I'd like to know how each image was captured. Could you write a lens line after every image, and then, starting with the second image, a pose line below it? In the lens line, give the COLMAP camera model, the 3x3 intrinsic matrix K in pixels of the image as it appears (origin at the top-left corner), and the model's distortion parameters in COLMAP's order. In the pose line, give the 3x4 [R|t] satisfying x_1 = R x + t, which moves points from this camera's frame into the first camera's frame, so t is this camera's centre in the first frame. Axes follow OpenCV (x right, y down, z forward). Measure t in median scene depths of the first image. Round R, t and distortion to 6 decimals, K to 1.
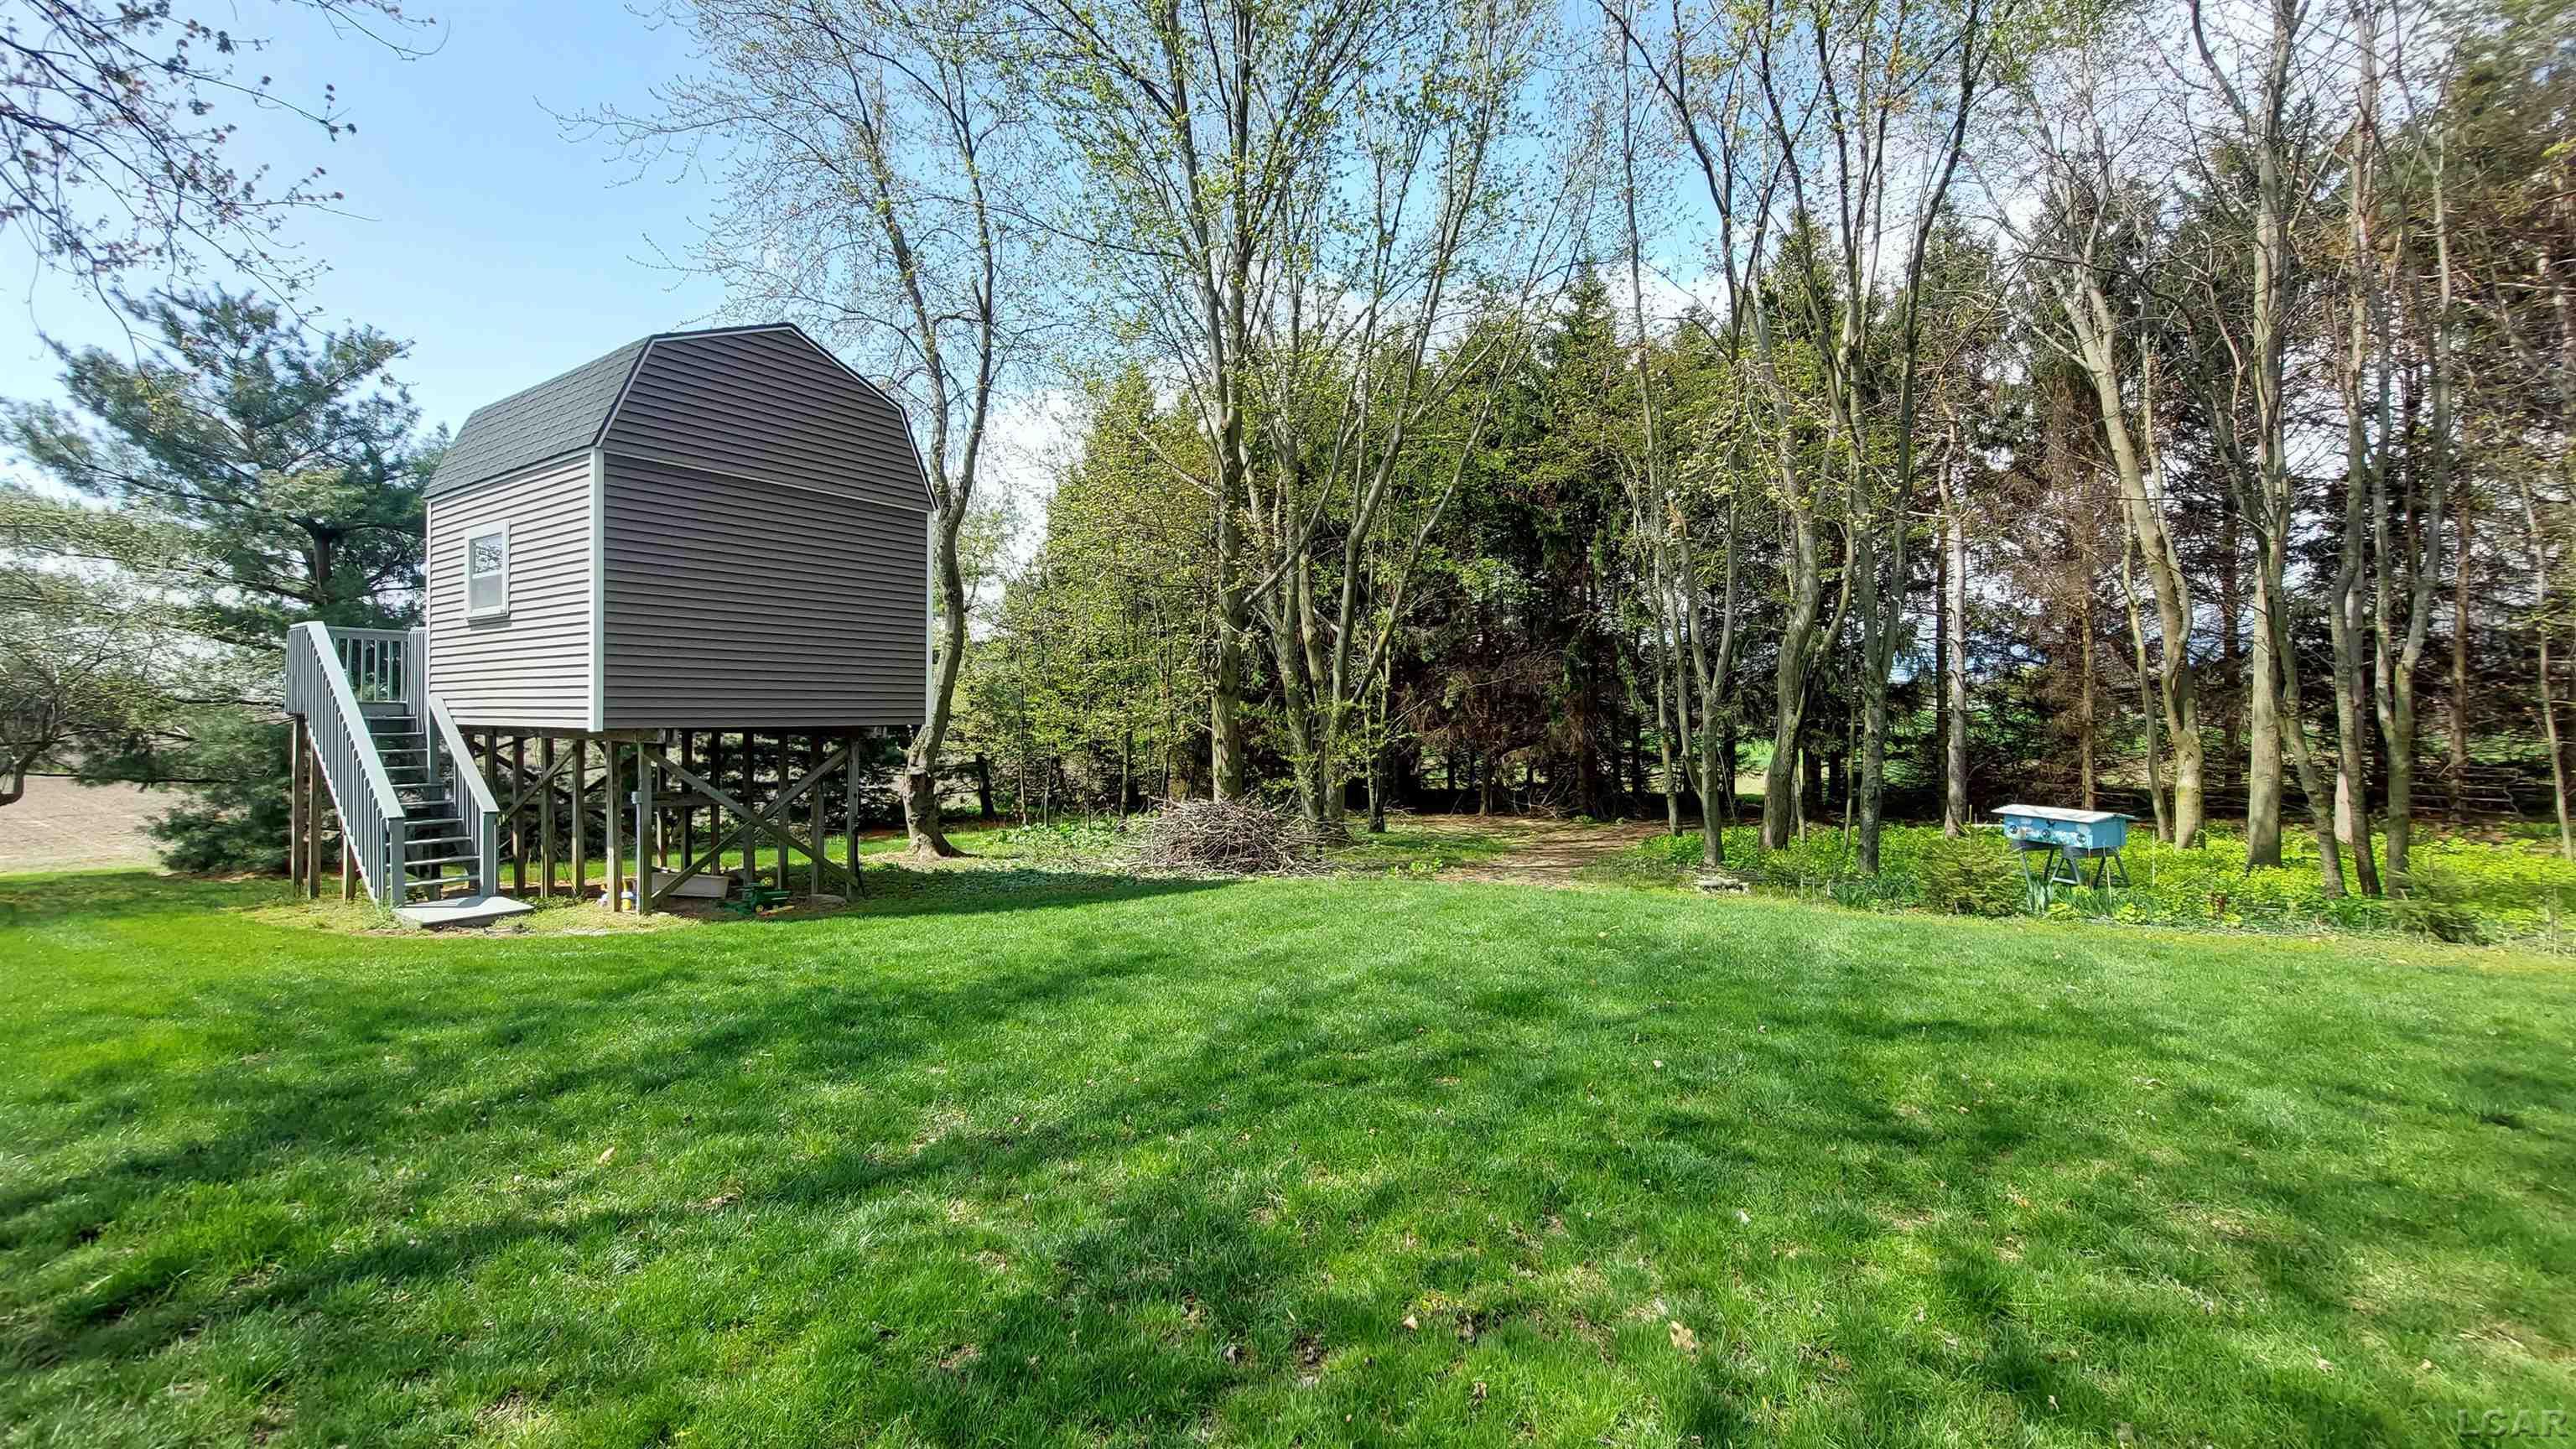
lens RADIAL K [[1015.0, 0, 1312.2], [0, 1015.0, 718.1], [0, 0, 1]] dist [-0.022408, -0.000325]
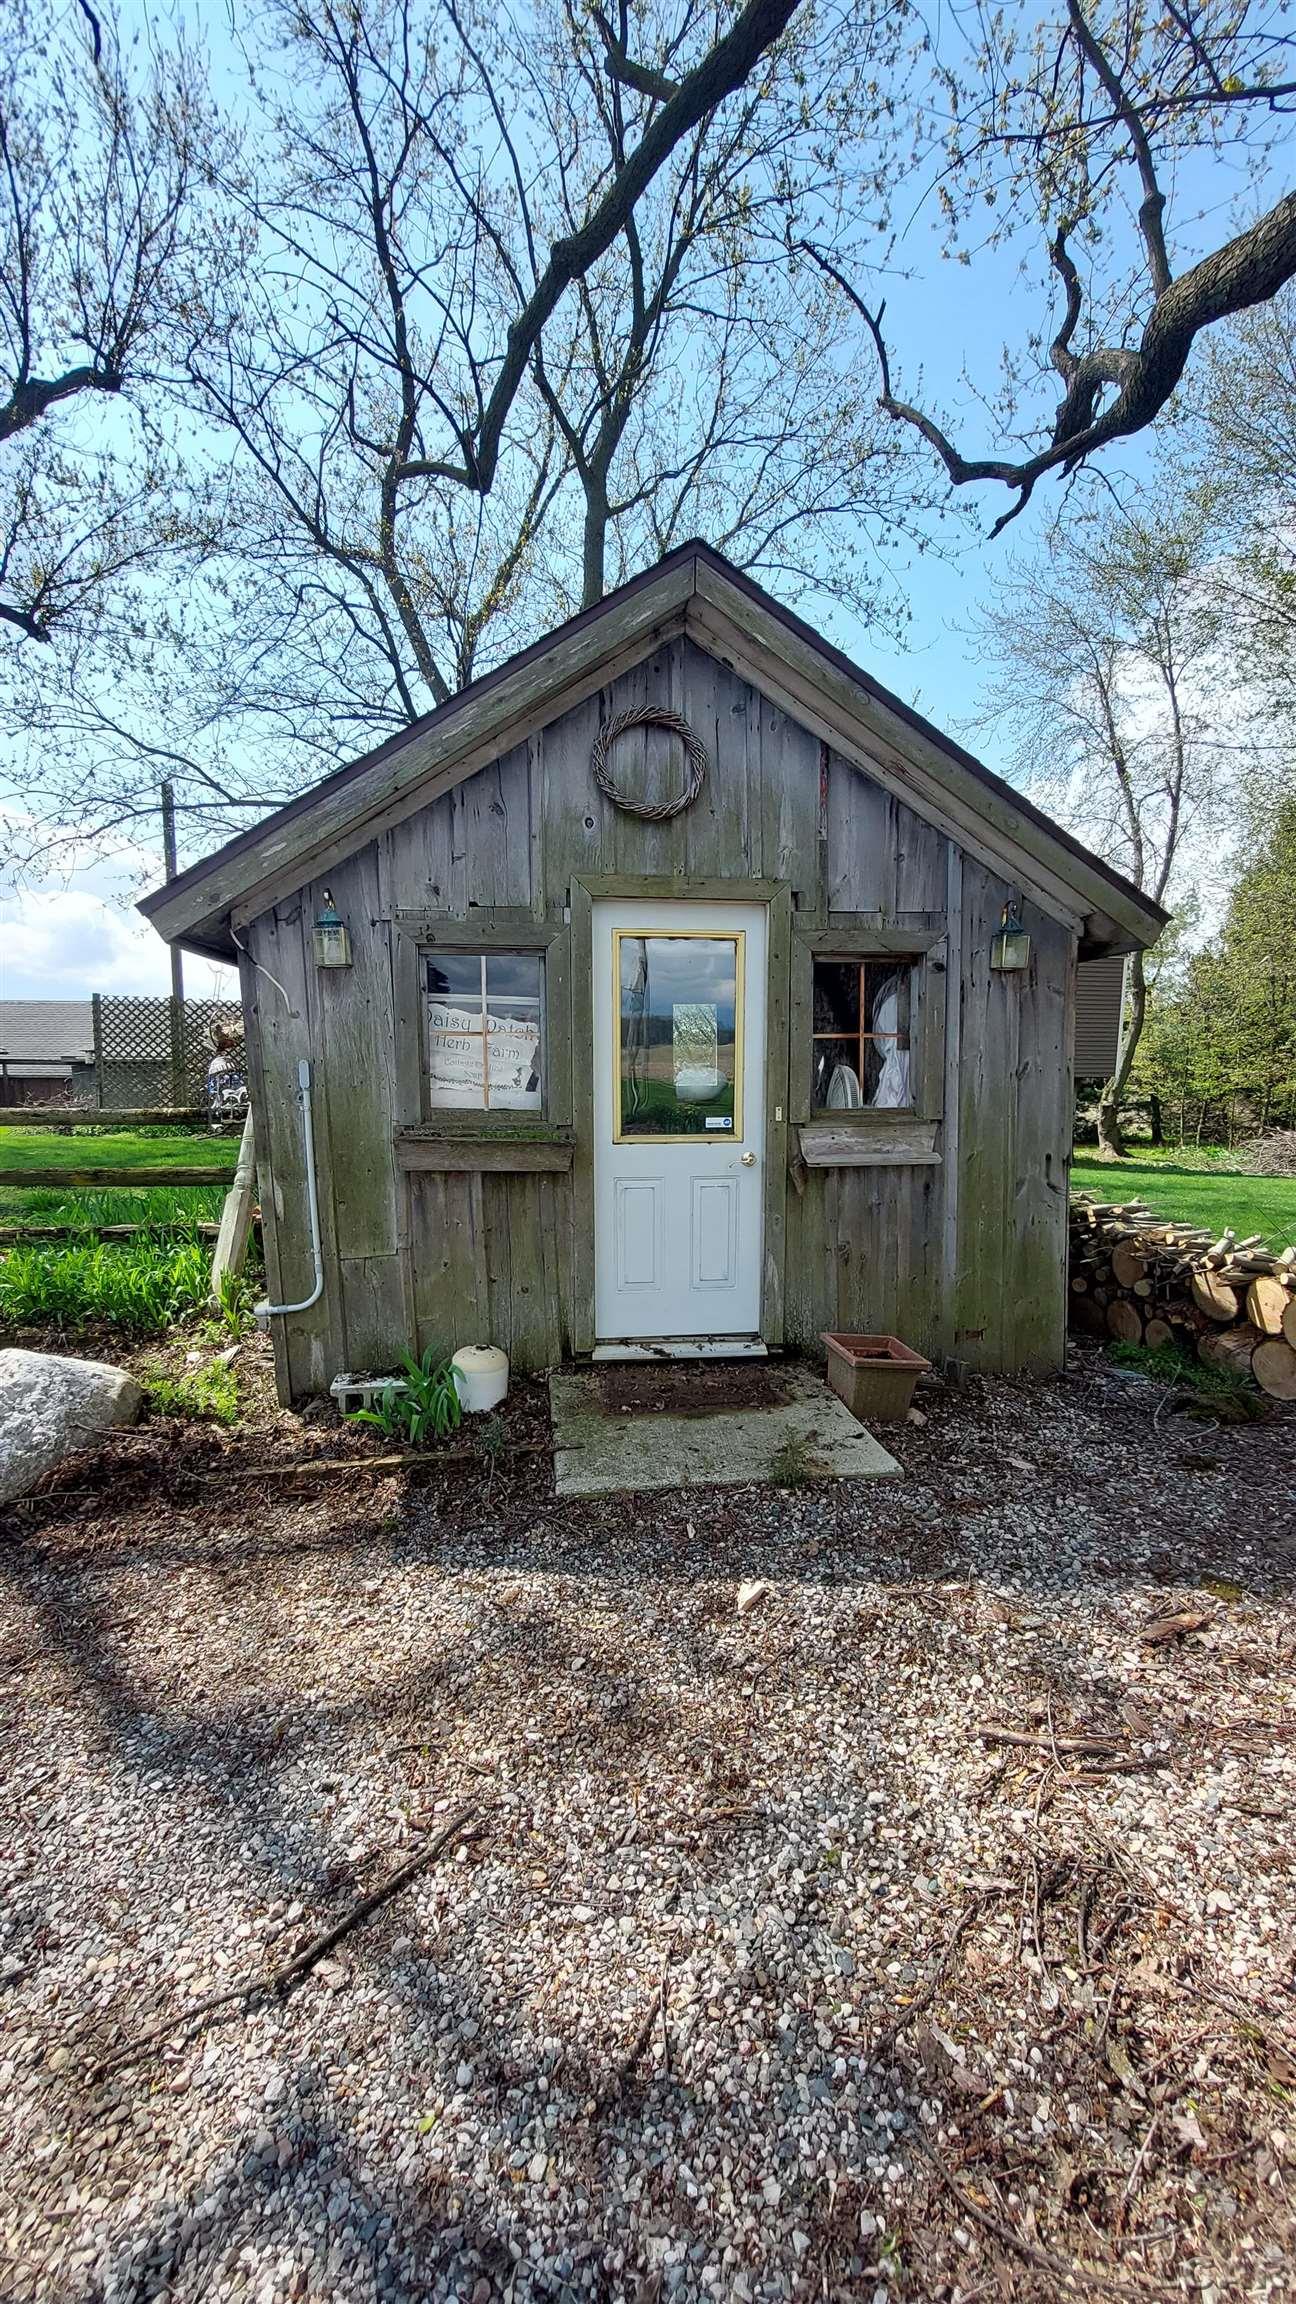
lens RADIAL K [[907.8, 0, 644.8], [0, 907.8, 1168.0], [0, 0, 1]] dist [-0.022408, -0.000325]
pose [[0.666832, 0.096470, -0.738937, 0.156628], [-0.007689, 0.992423, 0.122625, -0.013599], [0.745168, -0.076089, 0.662522, -0.420151]]
